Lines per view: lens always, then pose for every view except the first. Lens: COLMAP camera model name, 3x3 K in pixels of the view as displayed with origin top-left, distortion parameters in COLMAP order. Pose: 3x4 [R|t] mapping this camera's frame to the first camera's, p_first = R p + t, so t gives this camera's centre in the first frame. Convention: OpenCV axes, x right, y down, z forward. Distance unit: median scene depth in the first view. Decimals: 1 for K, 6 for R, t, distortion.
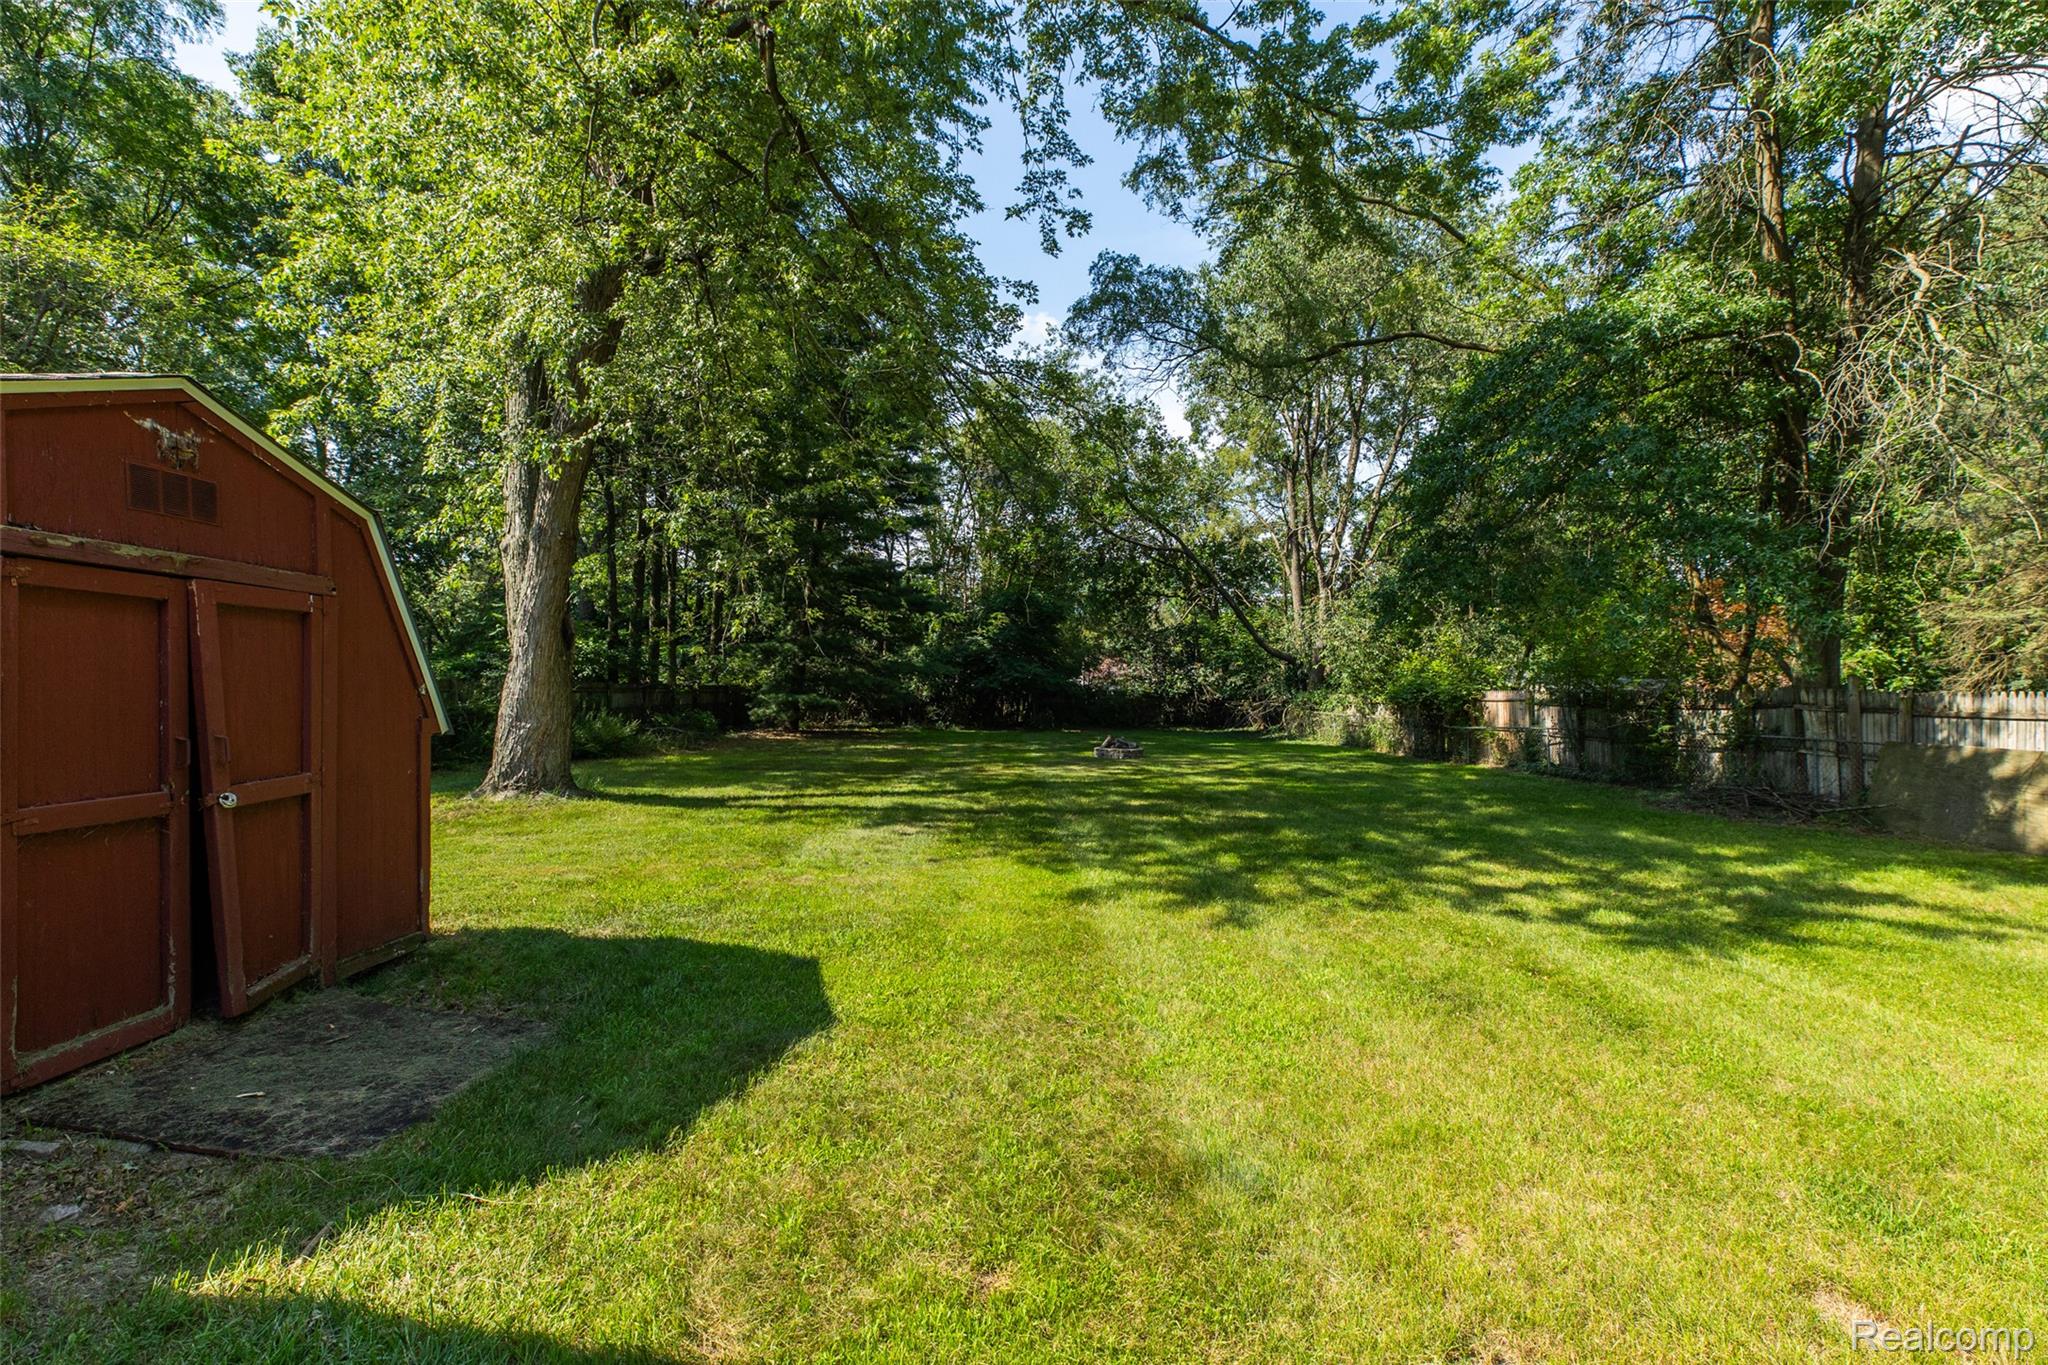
lens RADIAL K [[919.1, 0, 1031.5], [0, 919.1, 675.7], [0, 0, 1]] dist [0.002292, 0.000326]
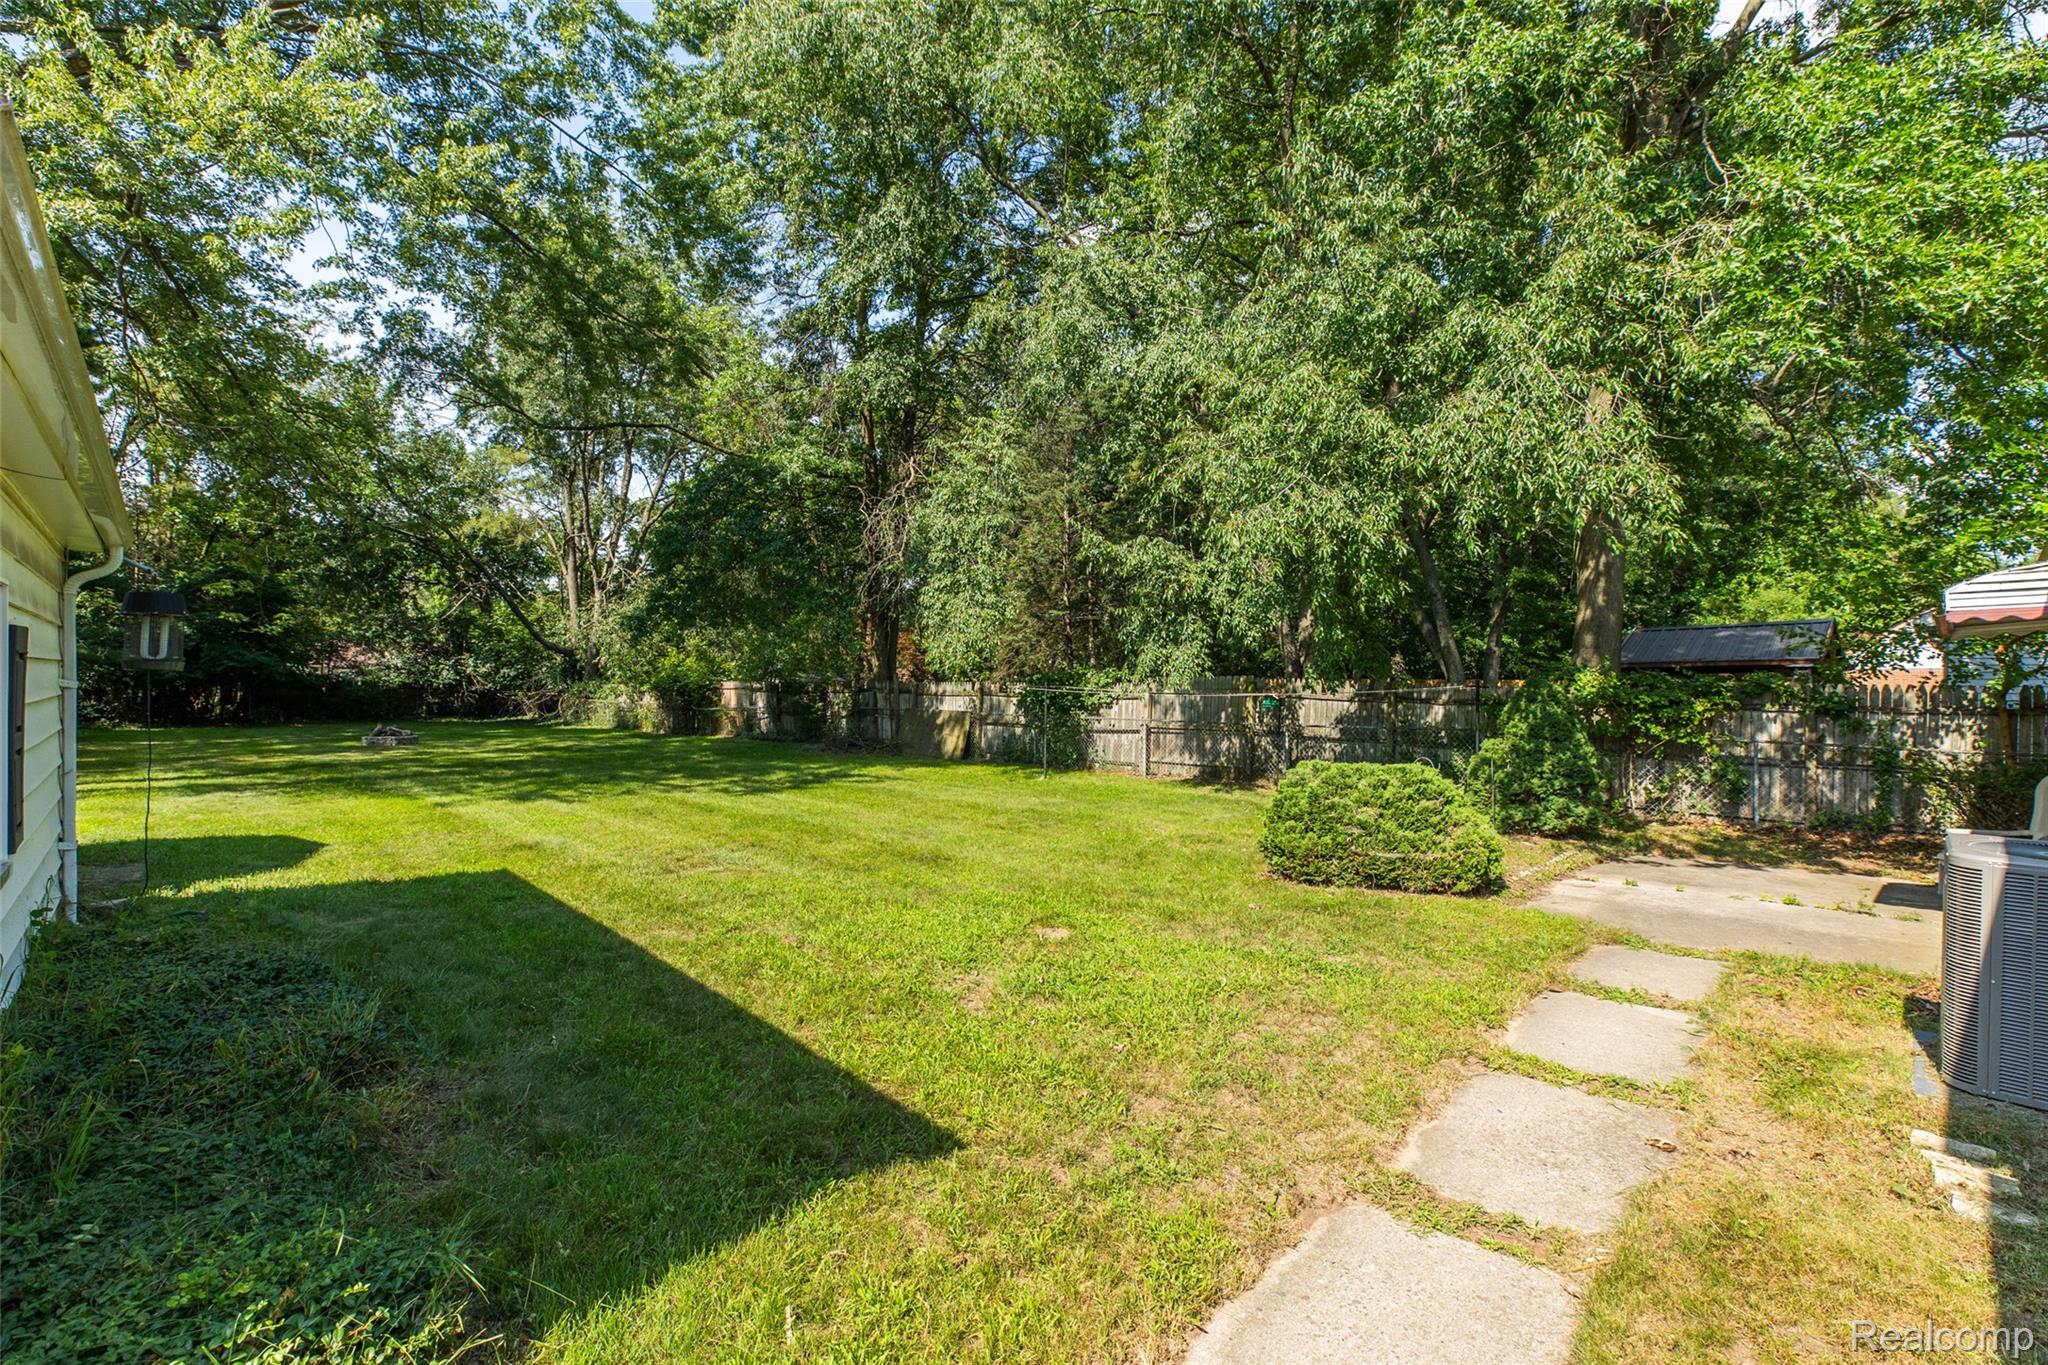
lens RADIAL K [[919.1, 0, 1031.5], [0, 919.1, 675.7], [0, 0, 1]] dist [0.002292, 0.000326]
pose [[0.736282, 0.003713, 0.676665, -0.049972], [-0.011085, 0.999917, 0.006575, -0.003466], [-0.676584, -0.012342, 0.736262, -0.175682]]
